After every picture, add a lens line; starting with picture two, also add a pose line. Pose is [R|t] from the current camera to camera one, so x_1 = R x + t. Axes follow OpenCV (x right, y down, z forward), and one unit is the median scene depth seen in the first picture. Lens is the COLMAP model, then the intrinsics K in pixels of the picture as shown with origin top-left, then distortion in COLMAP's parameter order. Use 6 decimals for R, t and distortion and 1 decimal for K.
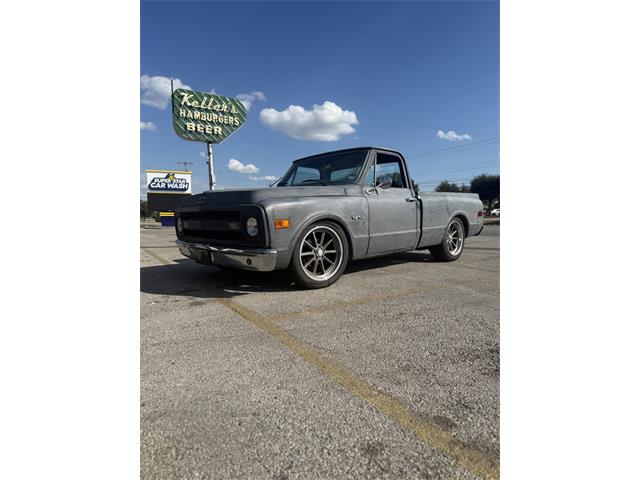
lens RADIAL K [[377.0, 0, 320.0], [0, 377.0, 240.0], [0, 0, 1]] dist [-0.069896, 0.000768]
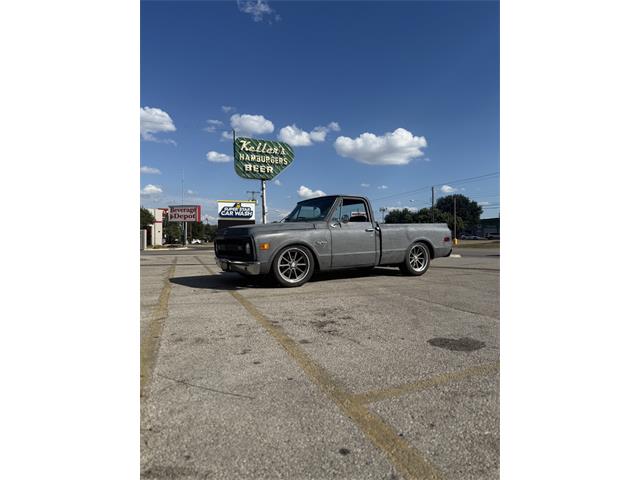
lens RADIAL K [[377.0, 0, 320.0], [0, 377.0, 240.0], [0, 0, 1]] dist [-0.069896, 0.000768]
pose [[0.982305, 0.001322, -0.187286, 0.298331], [-0.012892, 0.998081, -0.060568, 0.017247], [0.186847, 0.061911, 0.980436, -0.398590]]
